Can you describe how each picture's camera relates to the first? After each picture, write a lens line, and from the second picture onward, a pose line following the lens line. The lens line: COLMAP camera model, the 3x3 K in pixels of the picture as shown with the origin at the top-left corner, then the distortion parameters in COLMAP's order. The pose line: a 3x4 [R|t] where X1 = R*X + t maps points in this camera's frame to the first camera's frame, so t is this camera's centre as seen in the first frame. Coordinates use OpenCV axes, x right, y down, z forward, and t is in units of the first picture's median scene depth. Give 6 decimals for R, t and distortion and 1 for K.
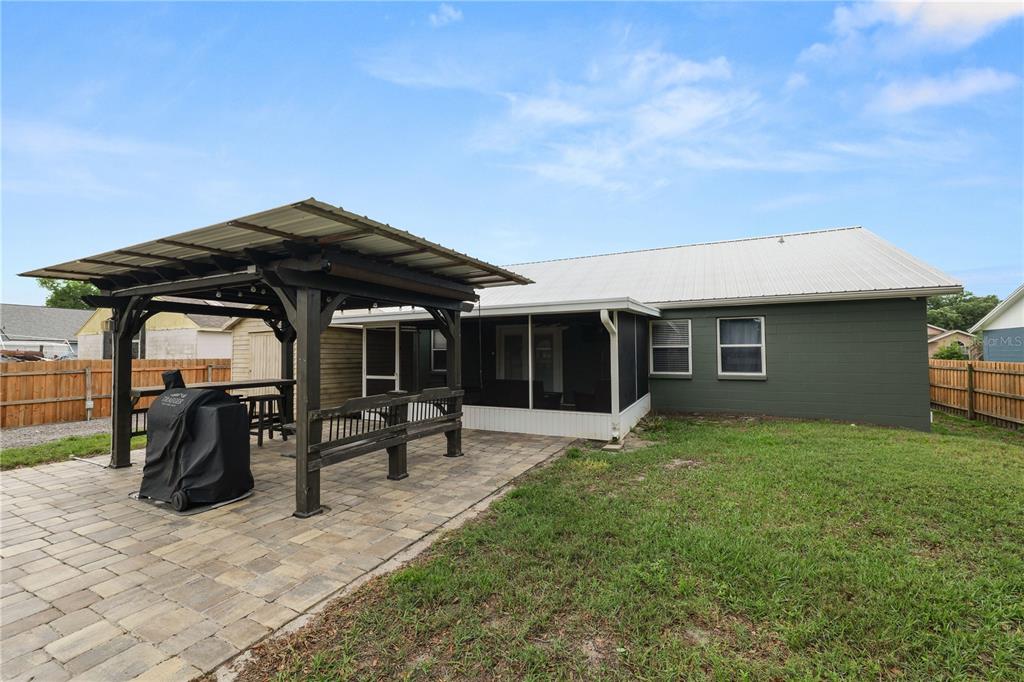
lens RADIAL K [[417.5, 0, 512.0], [0, 417.5, 341.4], [0, 0, 1]] dist [-0.011956, 0.000135]
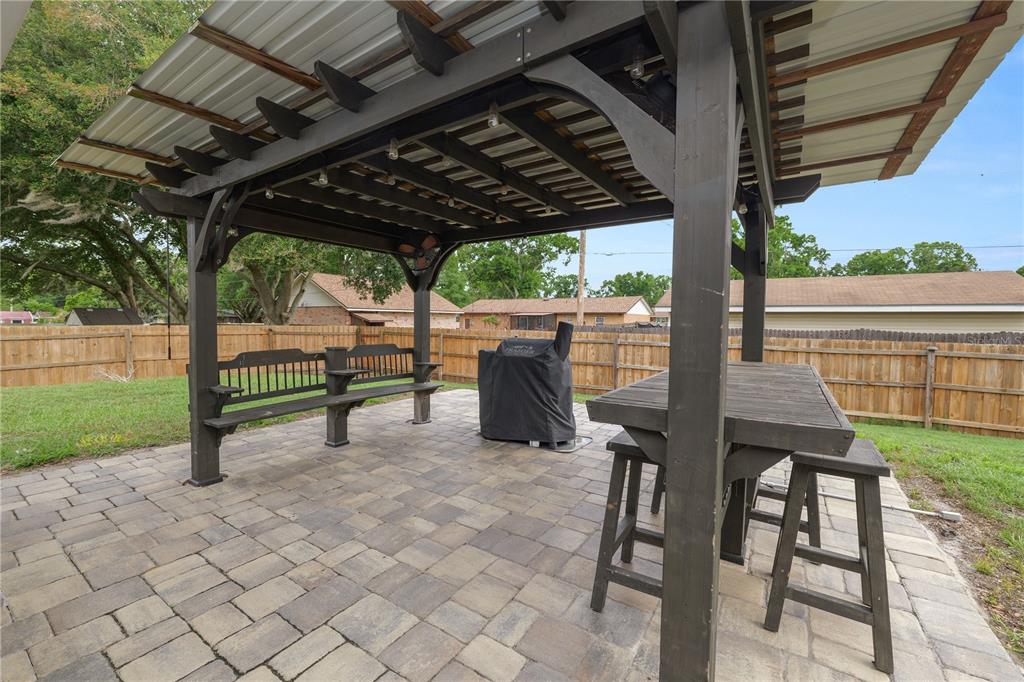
lens RADIAL K [[417.5, 0, 512.0], [0, 417.5, 341.4], [0, 0, 1]] dist [-0.011956, 0.000135]
pose [[-0.992097, -0.008780, 0.125164, -0.529572], [-0.006030, 0.999732, 0.022339, 0.061006], [-0.125327, 0.021408, -0.991885, 1.287588]]
